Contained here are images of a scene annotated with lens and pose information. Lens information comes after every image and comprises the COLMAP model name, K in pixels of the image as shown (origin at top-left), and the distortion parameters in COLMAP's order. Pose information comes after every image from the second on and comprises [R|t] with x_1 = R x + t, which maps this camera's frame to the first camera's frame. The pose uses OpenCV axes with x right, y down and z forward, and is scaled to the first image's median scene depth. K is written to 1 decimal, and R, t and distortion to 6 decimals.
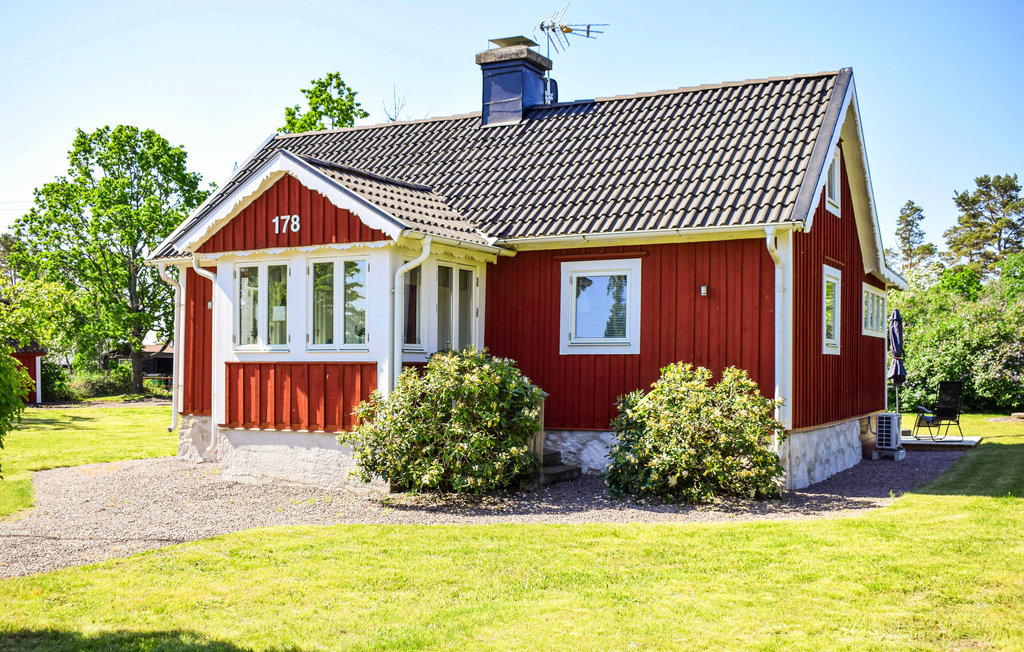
lens RADIAL K [[1044.4, 0, 512.3], [0, 1044.4, 366.8], [0, 0, 1]] dist [-0.095922, -0.003169]
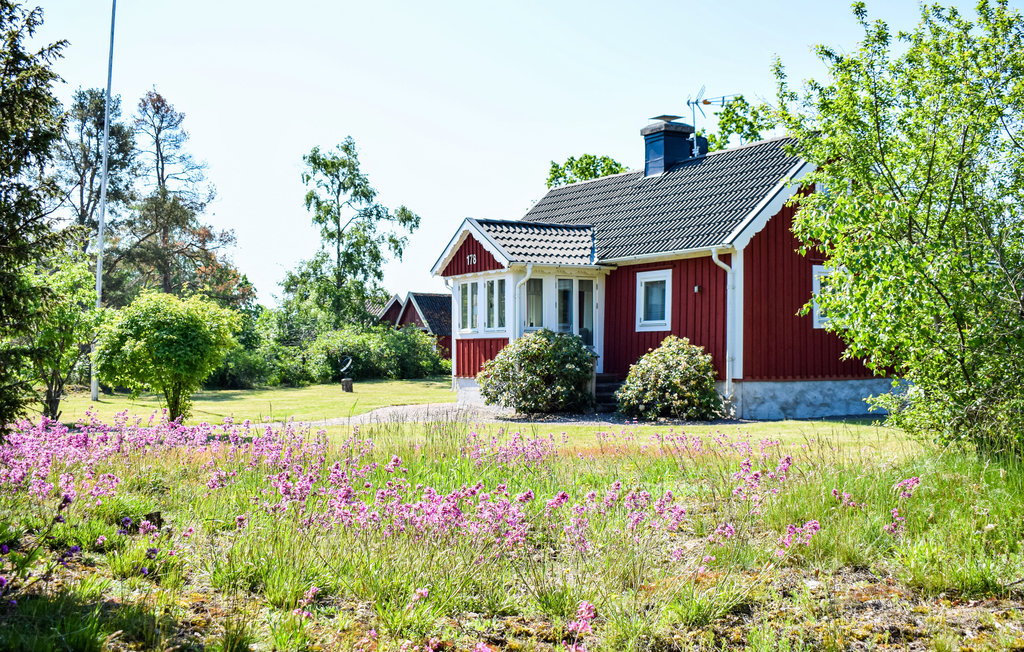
lens RADIAL K [[1044.4, 0, 512.3], [0, 1044.4, 366.8], [0, 0, 1]] dist [-0.095922, -0.003169]
pose [[0.848927, 0.003385, -0.528500, 0.747910], [0.004795, 0.999889, 0.014106, 0.018449], [0.528489, -0.014509, 0.848816, -0.448376]]
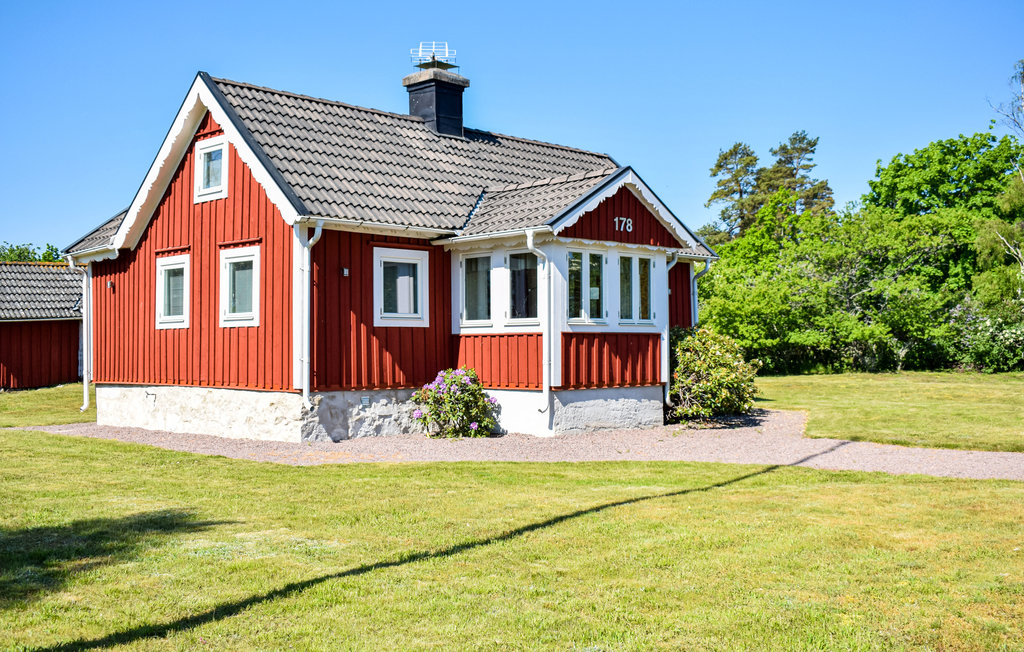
lens RADIAL K [[1106.2, 0, 512.7], [0, 1106.2, 342.8], [0, 0, 1]] dist [0.004718, 0.000574]
pose [[0.286640, -0.001759, 0.958037, -1.510031], [0.005080, 0.999987, 0.000316, 0.006687], [-0.958025, 0.004776, 0.286645, 0.717392]]
